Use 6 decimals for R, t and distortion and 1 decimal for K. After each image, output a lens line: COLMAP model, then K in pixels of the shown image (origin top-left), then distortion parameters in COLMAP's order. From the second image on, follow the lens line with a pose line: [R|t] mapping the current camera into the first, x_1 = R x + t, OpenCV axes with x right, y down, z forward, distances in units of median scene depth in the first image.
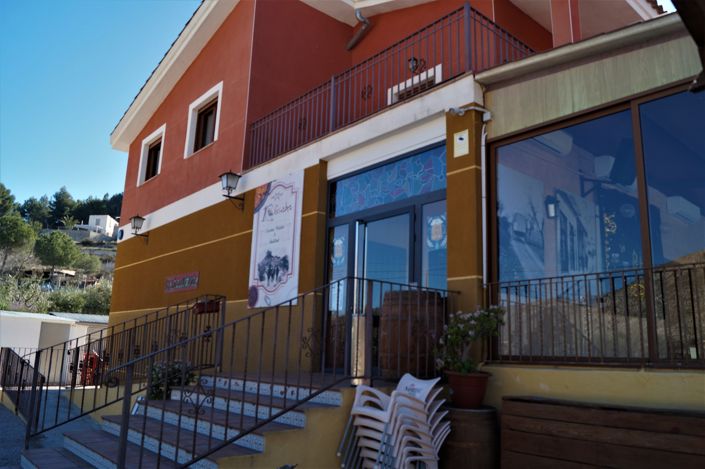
lens RADIAL K [[559.5, 0, 350.6], [0, 559.5, 237.4], [0, 0, 1]] dist [-0.087321, 0.003327]
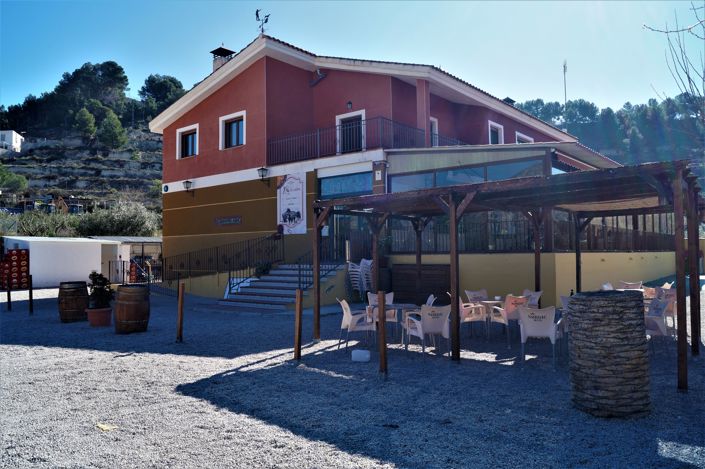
lens RADIAL K [[559.5, 0, 352.9], [0, 559.5, 235.2], [0, 0, 1]] dist [-0.087321, 0.003327]
pose [[0.982189, -0.038497, 0.183908, -0.304957], [0.006037, 0.984746, 0.173896, -0.250268], [-0.187797, -0.169689, 0.967439, -1.164916]]
